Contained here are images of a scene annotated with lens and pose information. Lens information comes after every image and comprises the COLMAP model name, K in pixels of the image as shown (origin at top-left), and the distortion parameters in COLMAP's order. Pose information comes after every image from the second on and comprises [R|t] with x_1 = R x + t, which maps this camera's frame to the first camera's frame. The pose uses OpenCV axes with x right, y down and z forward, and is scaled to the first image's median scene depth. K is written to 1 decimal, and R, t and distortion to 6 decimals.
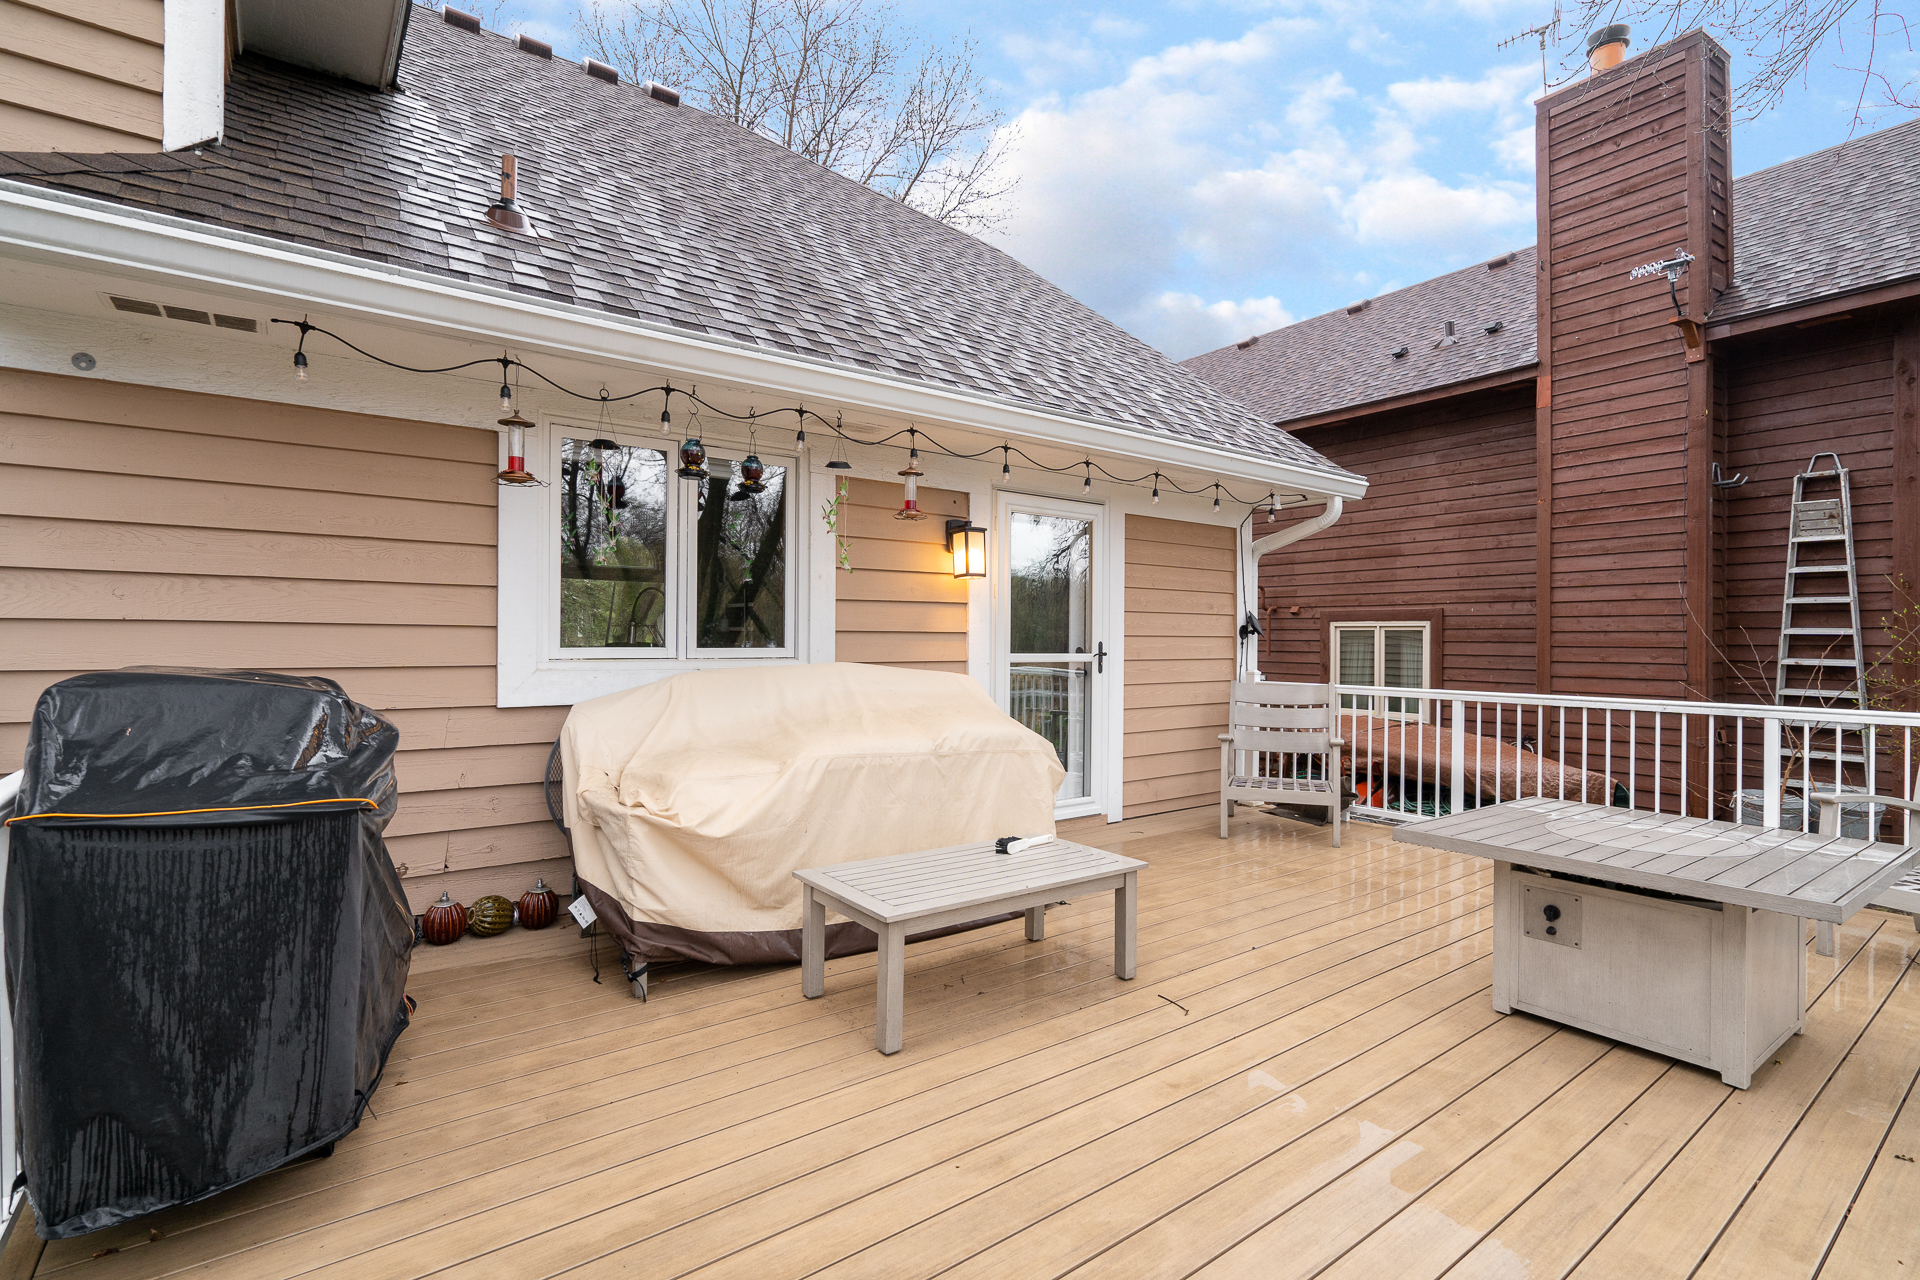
lens RADIAL K [[893.2, 0, 960.0], [0, 893.2, 640.0], [0, 0, 1]] dist [-0.001529, -0.000379]
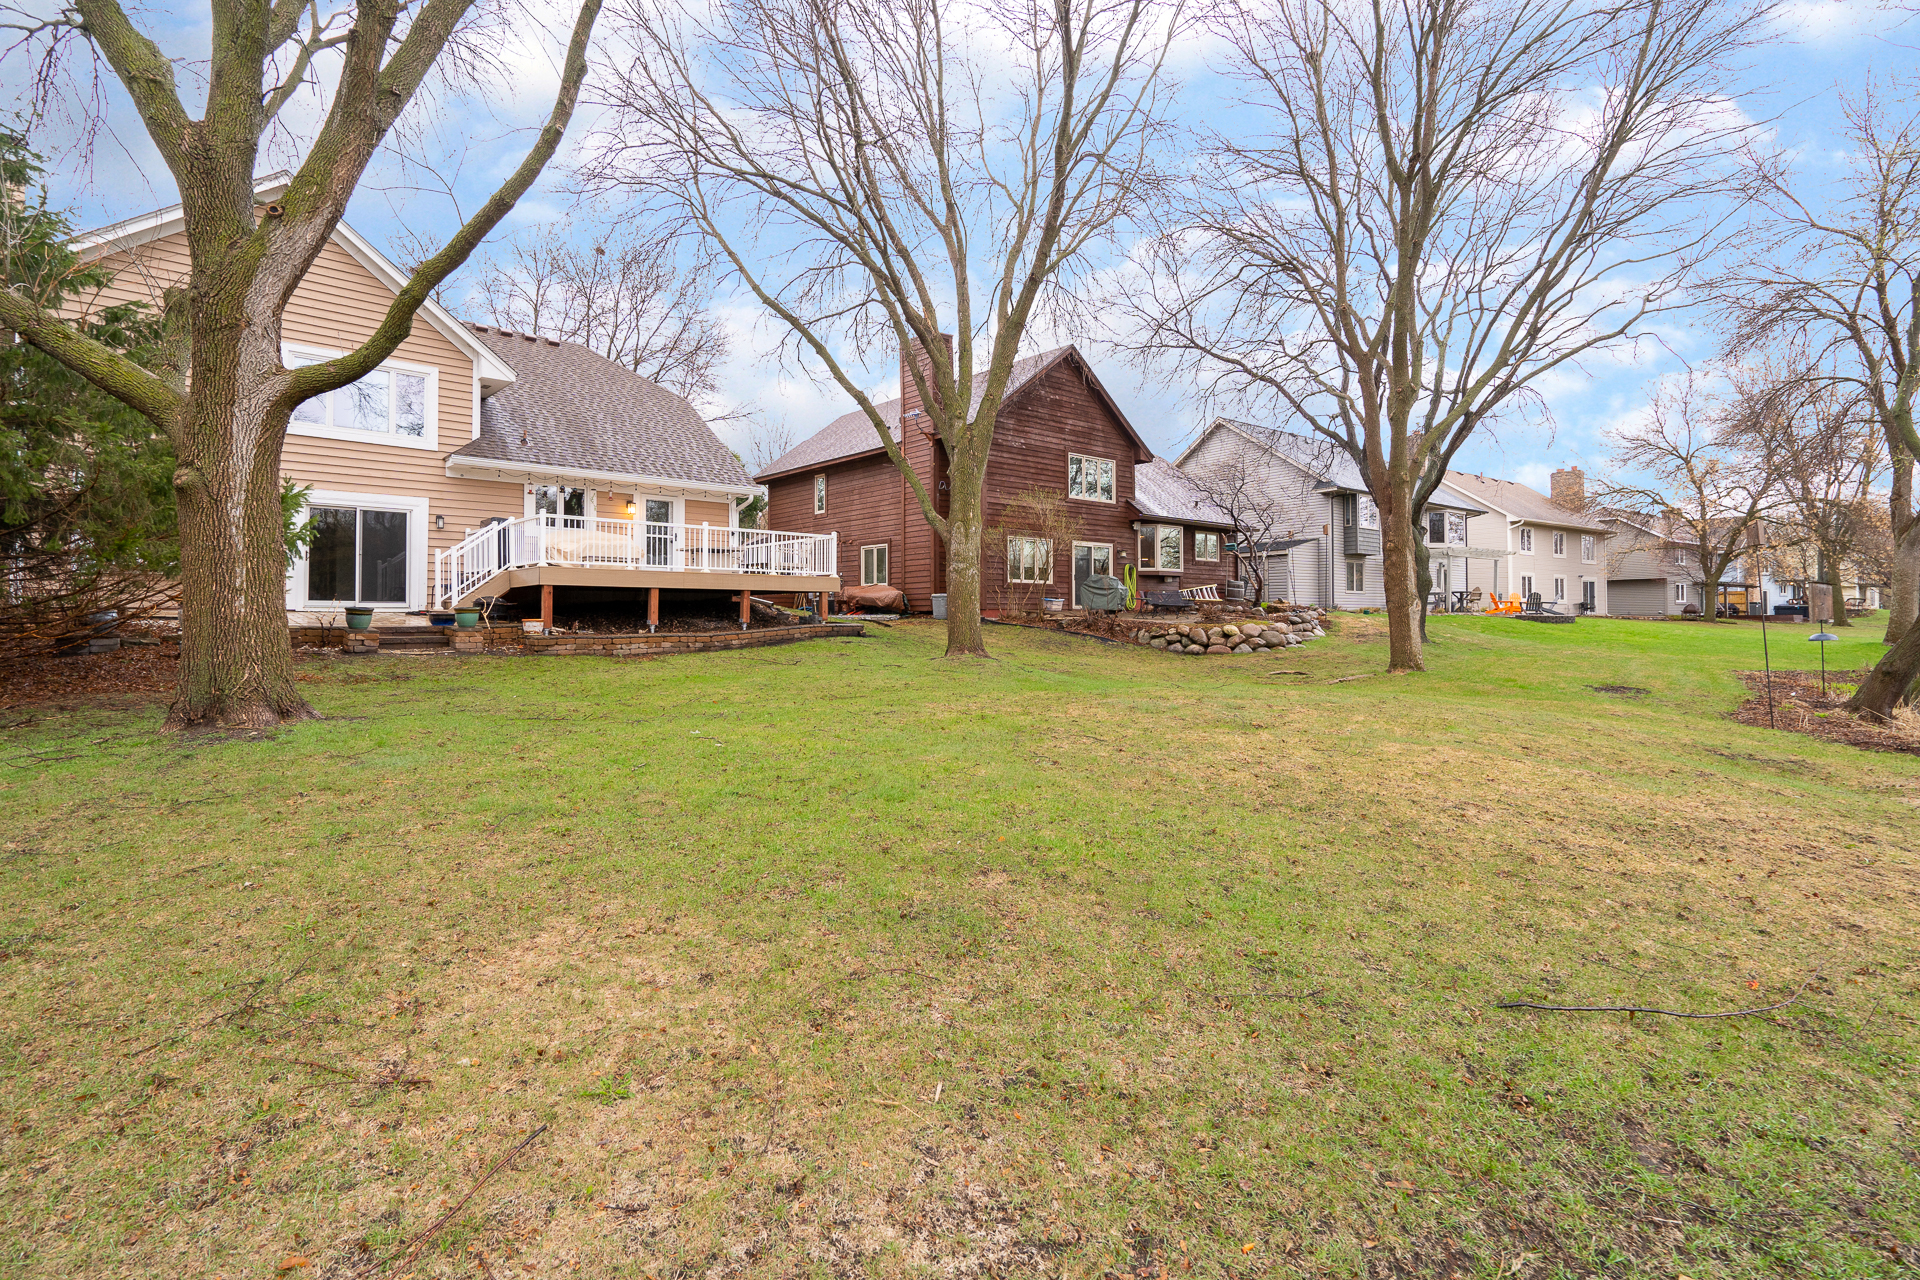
lens RADIAL K [[900.5, 0, 961.0], [0, 900.5, 602.6], [0, 0, 1]] dist [-0.000759, -0.000109]
pose [[0.993279, -0.006292, 0.115576, 1.187818], [0.008380, 0.999810, -0.017589, 0.486389], [-0.115444, 0.018439, 0.993143, -3.801380]]
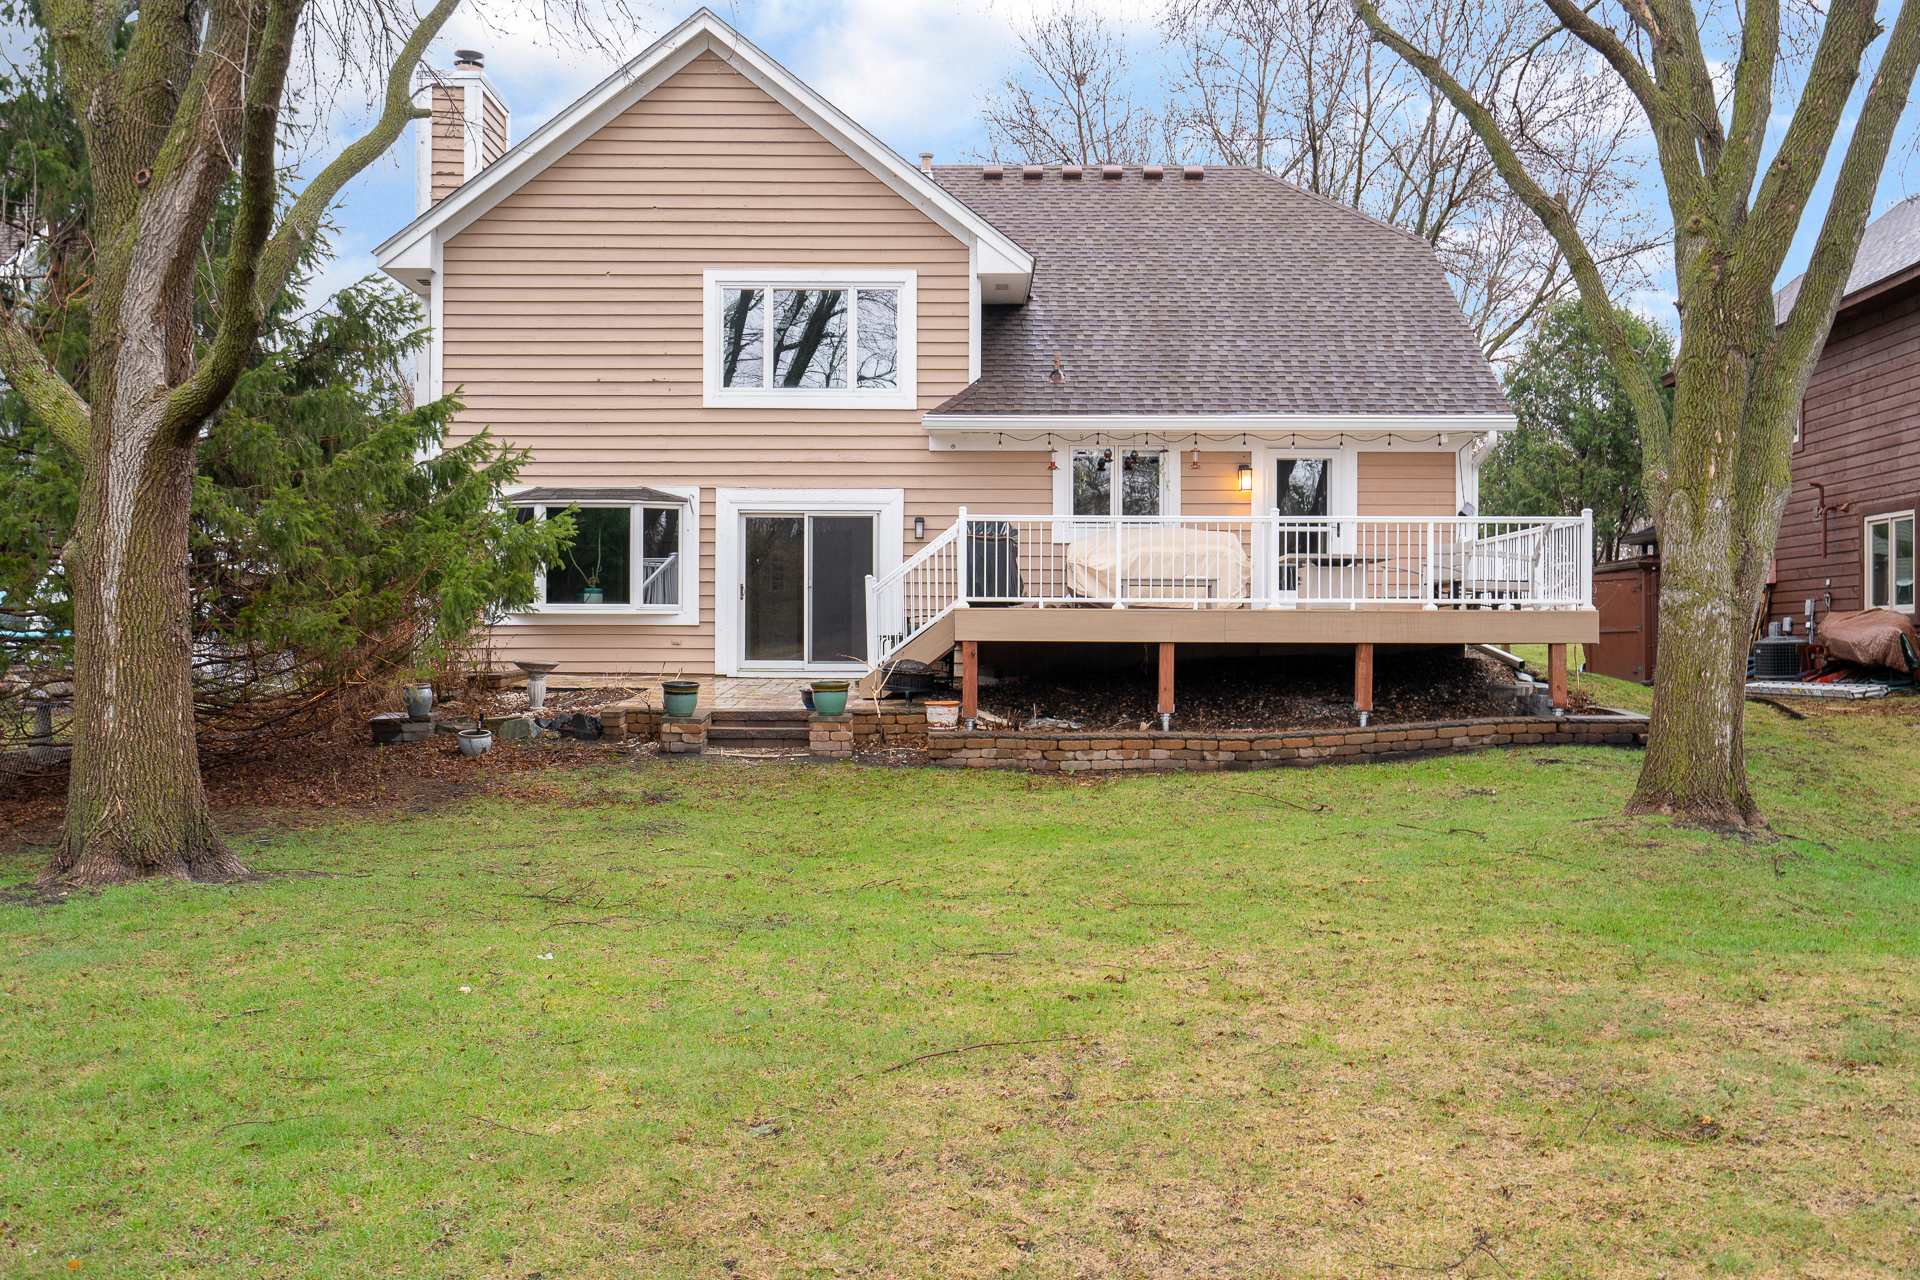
lens RADIAL K [[1819.8, 0, 960.0], [0, 1819.8, 640.0], [0, 0, 1]] dist [0.006154, 0.003274]
pose [[0.799335, -0.007015, -0.600844, 2.386297], [0.001406, 0.999951, -0.009804, 0.379542], [0.600884, 0.006992, 0.799306, -3.346203]]
